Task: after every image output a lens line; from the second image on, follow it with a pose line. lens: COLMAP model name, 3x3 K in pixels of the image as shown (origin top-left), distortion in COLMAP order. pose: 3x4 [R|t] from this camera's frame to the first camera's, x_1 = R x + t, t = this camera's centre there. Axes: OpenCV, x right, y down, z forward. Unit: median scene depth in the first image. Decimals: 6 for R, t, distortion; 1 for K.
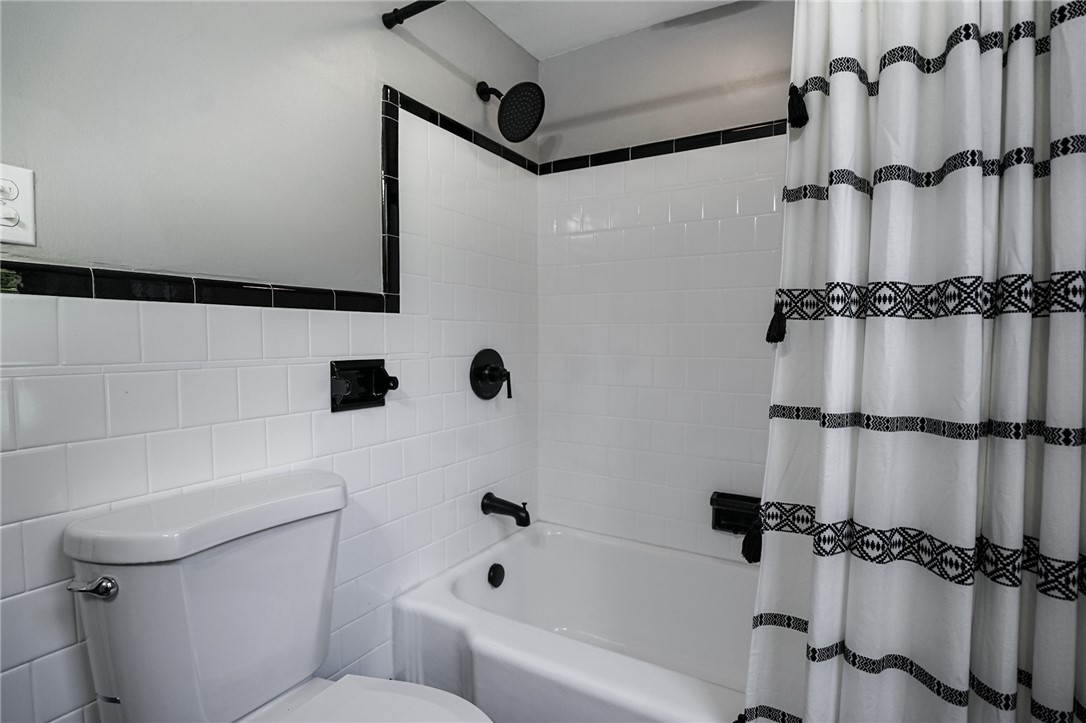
lens RADIAL K [[512.7, 0, 555.3], [0, 512.7, 366.1], [0, 0, 1]] dist [-0.053427, 0.022671]
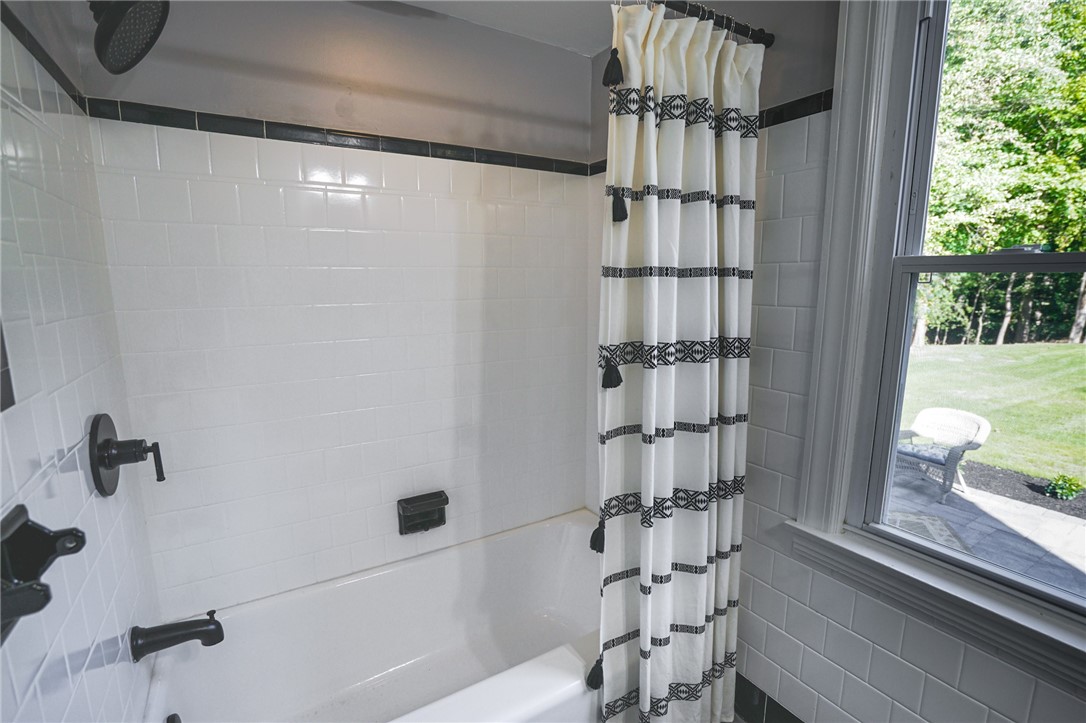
lens RADIAL K [[512.7, 0, 555.3], [0, 512.7, 366.1], [0, 0, 1]] dist [-0.053427, 0.022671]
pose [[0.472210, -0.149050, 0.868793, -0.758131], [0.048529, 0.988502, 0.143211, -0.290394], [-0.880149, -0.025464, 0.474013, 0.491033]]
